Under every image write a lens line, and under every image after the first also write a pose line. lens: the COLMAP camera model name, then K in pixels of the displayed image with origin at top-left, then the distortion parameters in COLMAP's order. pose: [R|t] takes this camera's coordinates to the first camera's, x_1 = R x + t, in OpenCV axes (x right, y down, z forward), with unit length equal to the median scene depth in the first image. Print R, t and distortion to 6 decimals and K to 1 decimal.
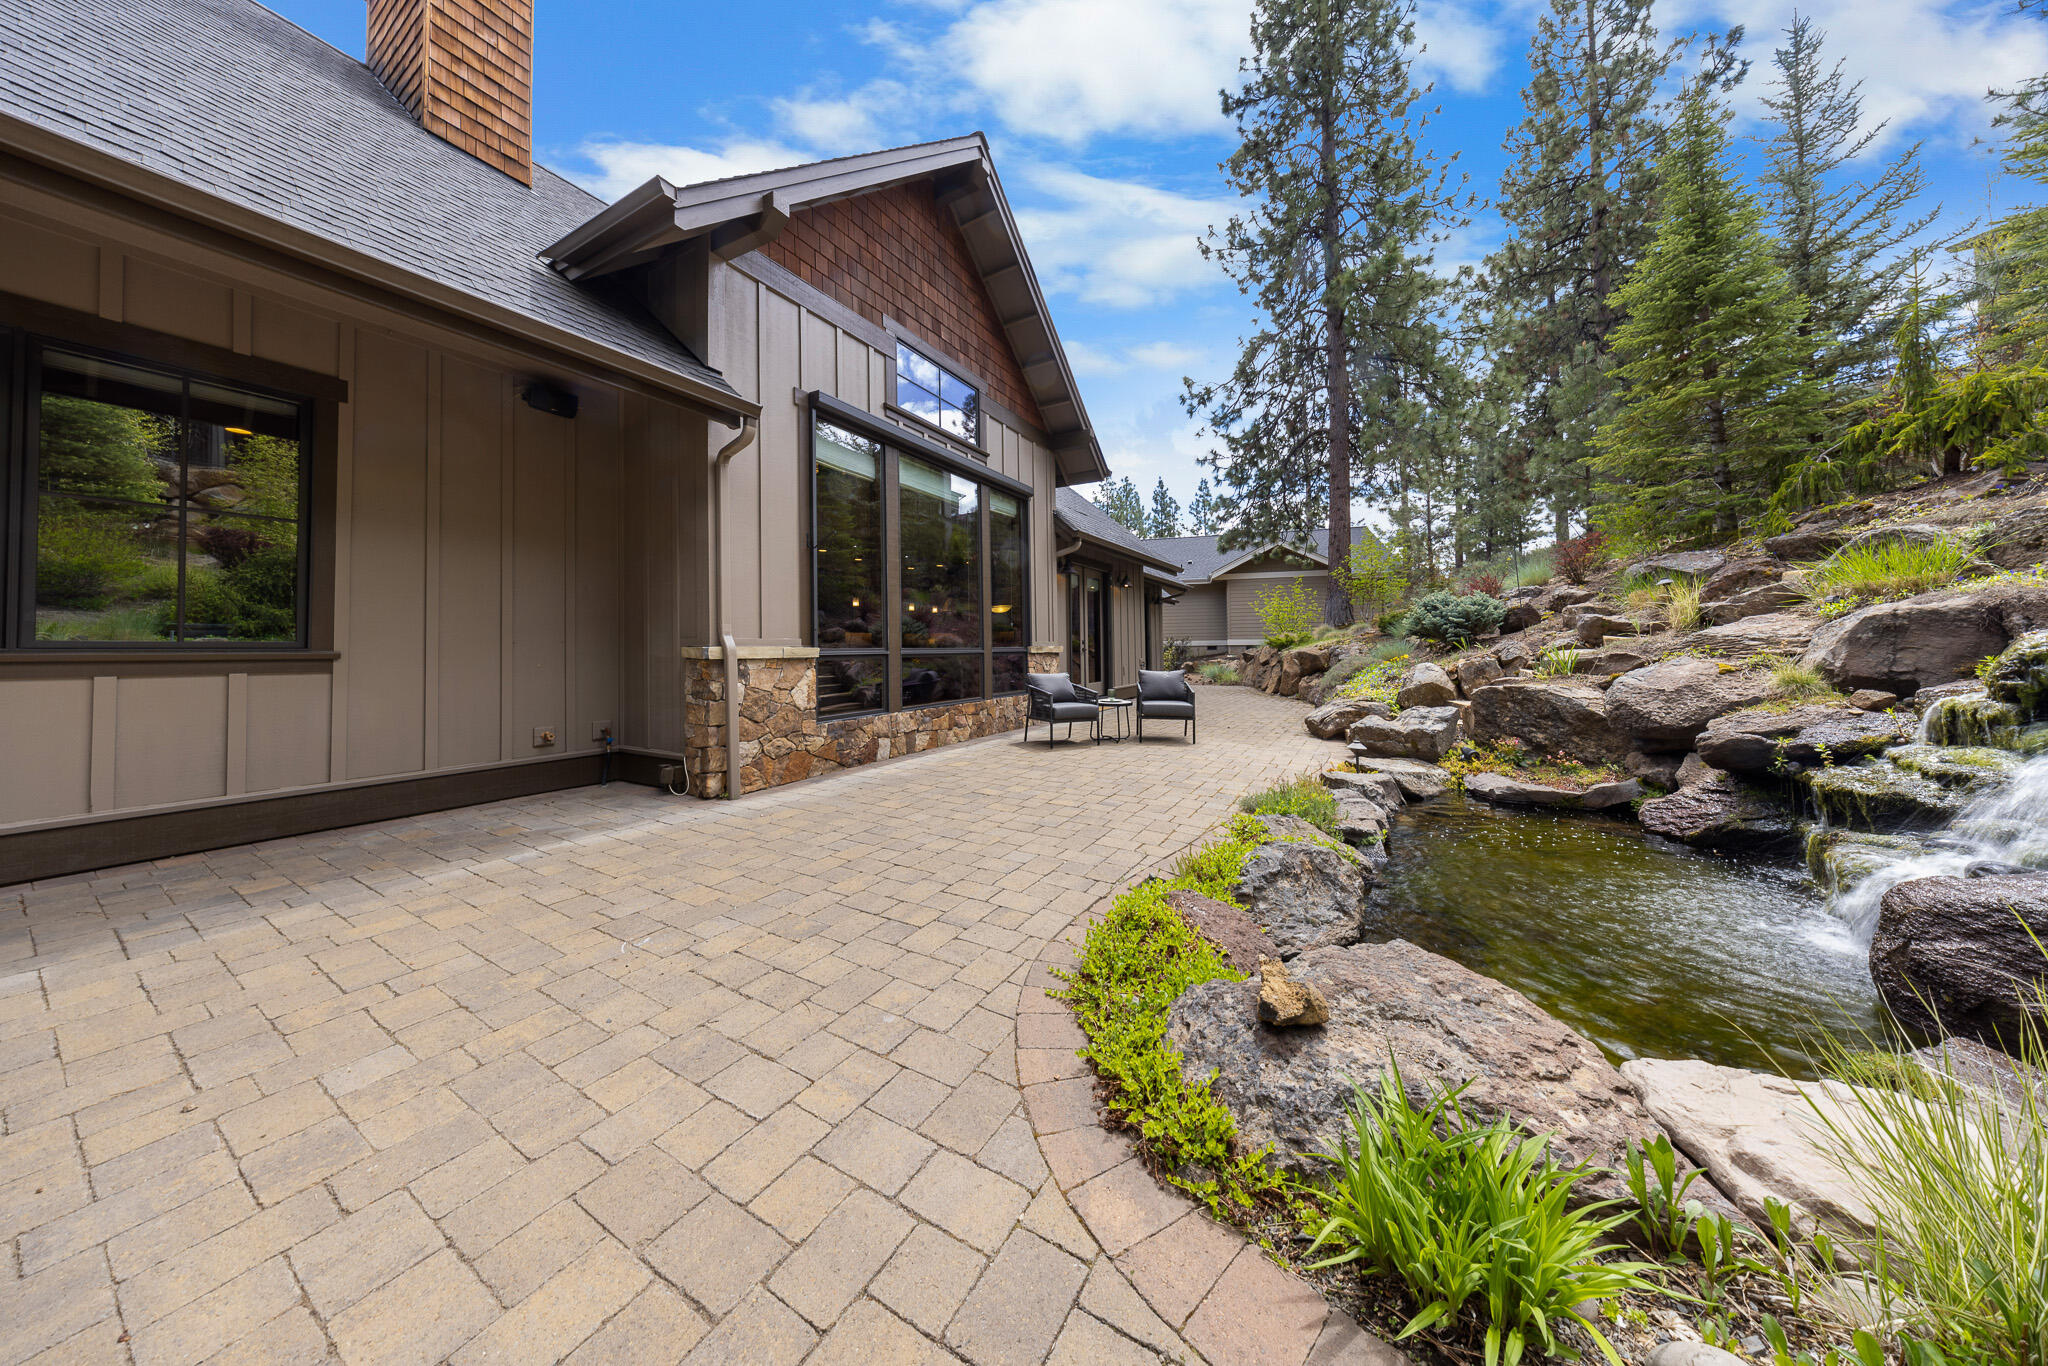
lens RADIAL K [[619.3, 0, 1021.1], [0, 619.3, 628.3], [0, 0, 1]] dist [0.001304, 0.000030]
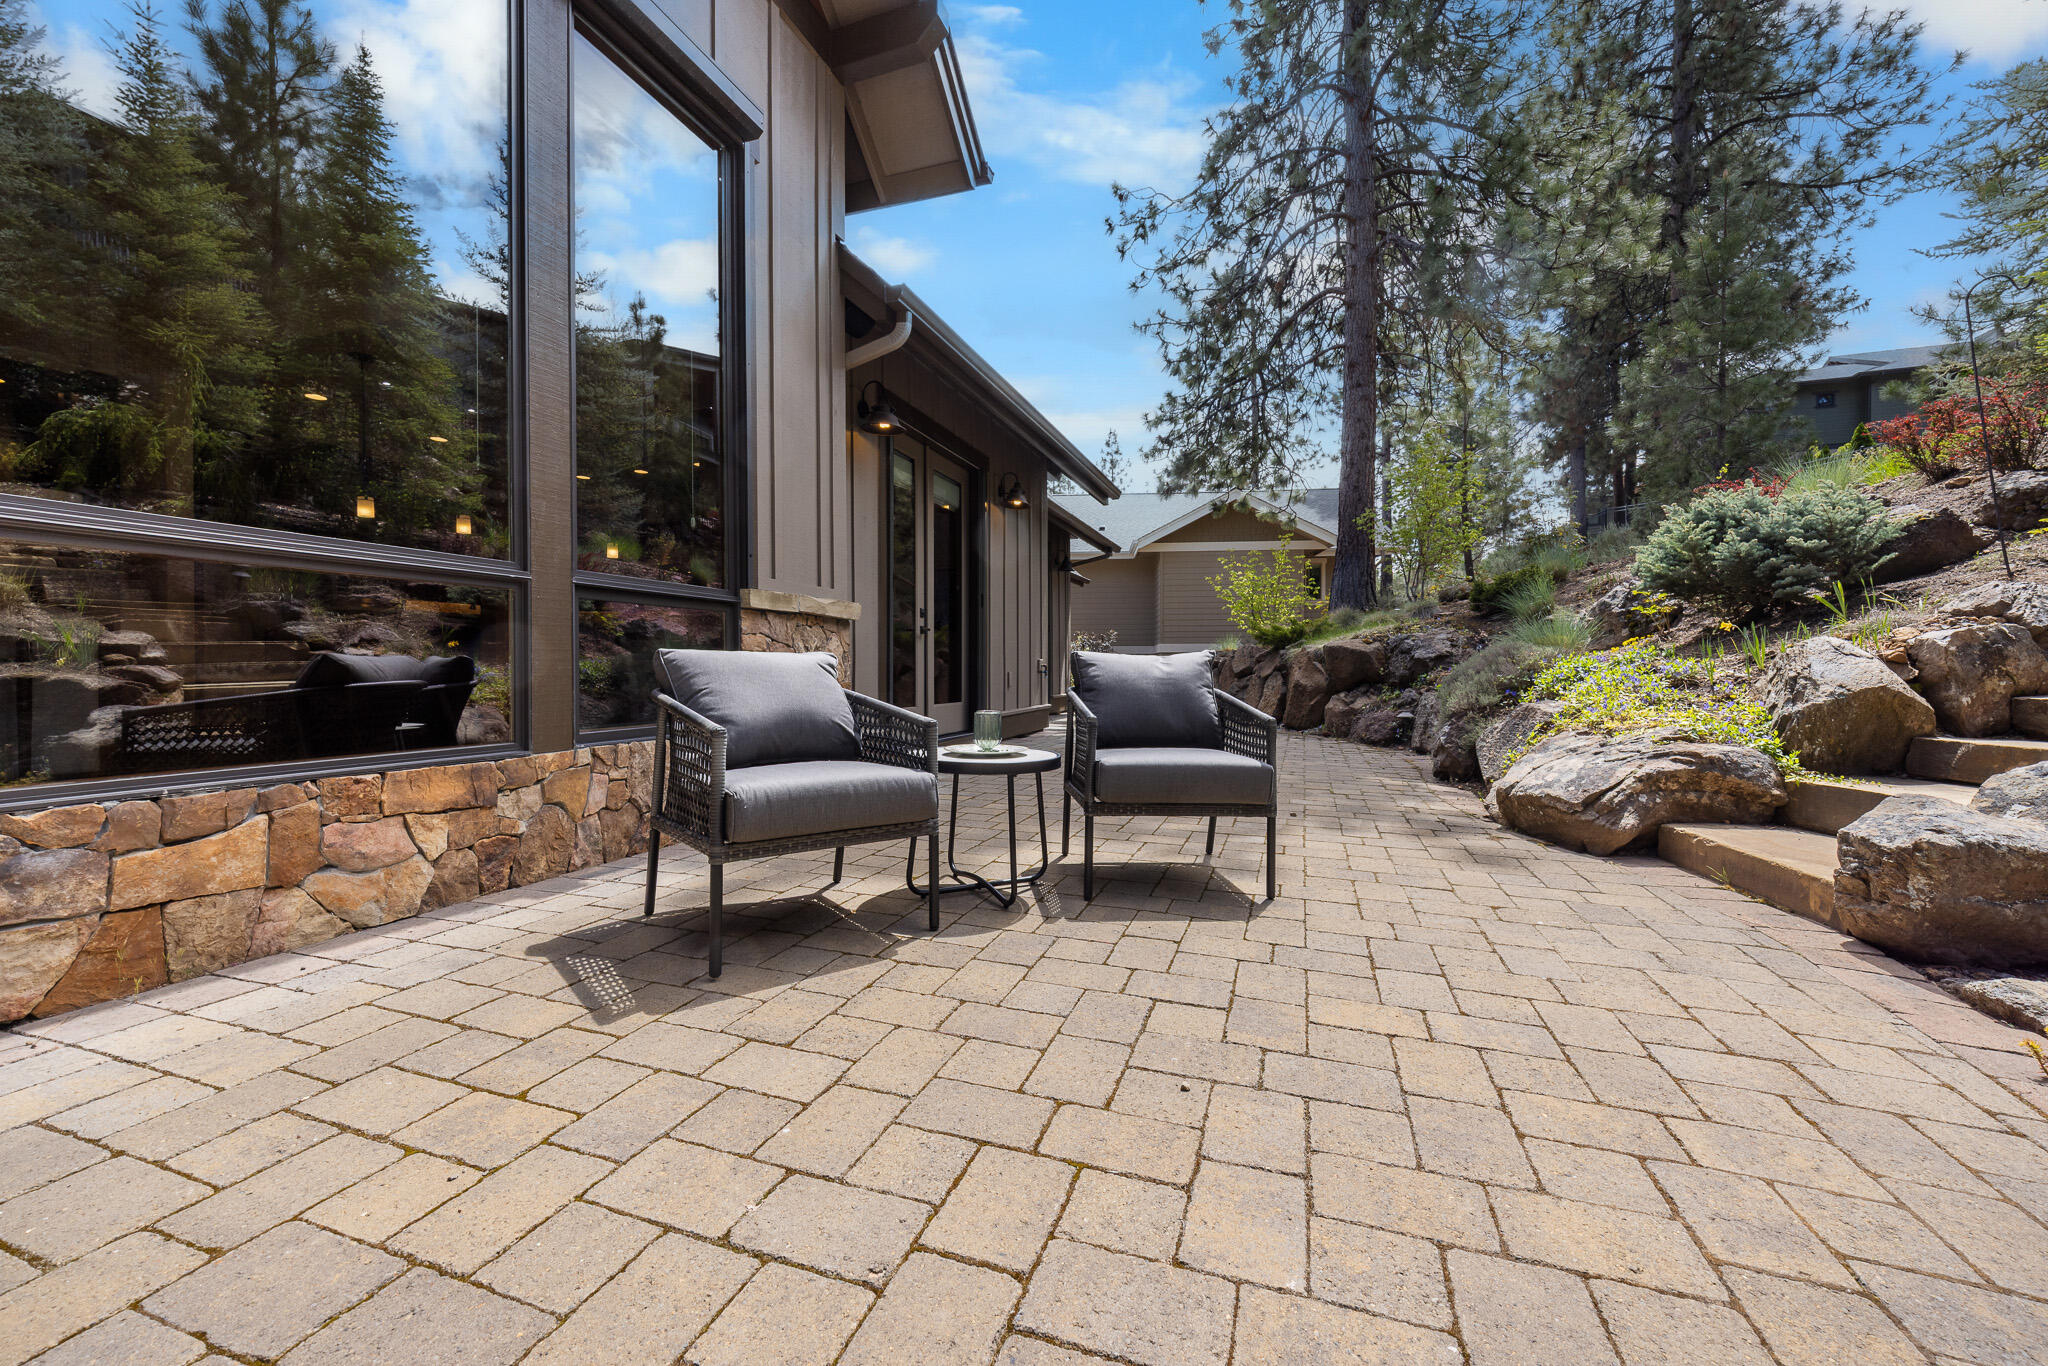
lens RADIAL K [[800.2, 0, 1028.6], [0, 800.2, 676.8], [0, 0, 1]] dist [-0.011634, -0.000158]
pose [[0.979486, 0.005750, 0.201429, 0.091338], [-0.014170, 0.999084, 0.040386, 0.068548], [-0.201012, -0.042411, 0.978670, 0.645370]]
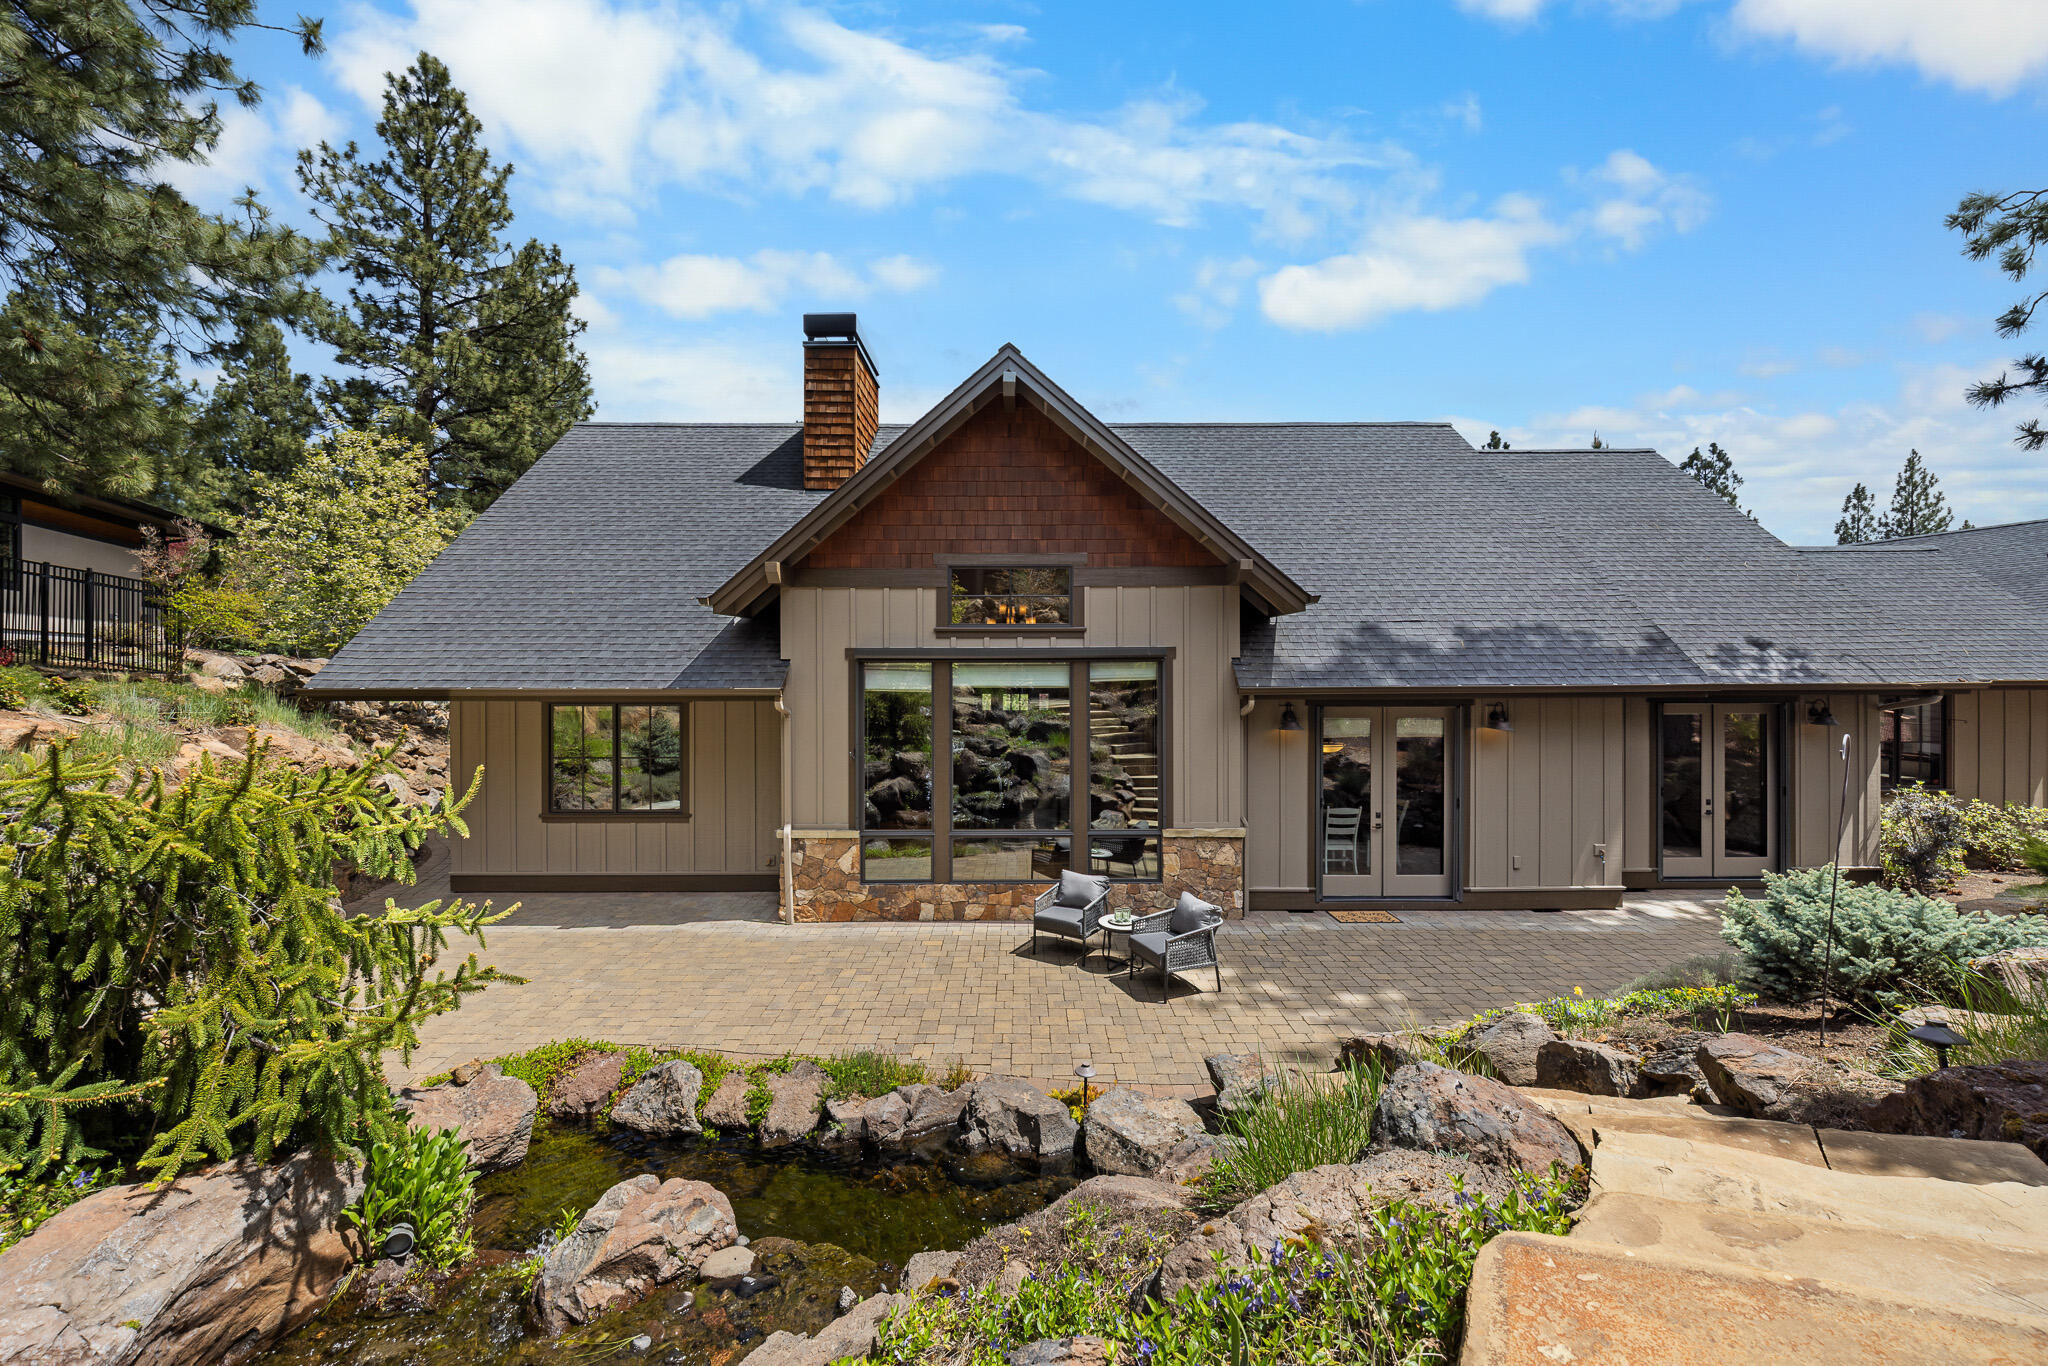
lens RADIAL K [[800.2, 0, 1034.4], [0, 800.2, 668.2], [0, 0, 1]] dist [-0.011634, -0.000158]
pose [[0.527811, 0.002050, -0.849360, 1.061158], [0.022092, 0.999626, 0.016141, -0.267554], [0.849075, -0.027284, 0.527568, 0.291987]]
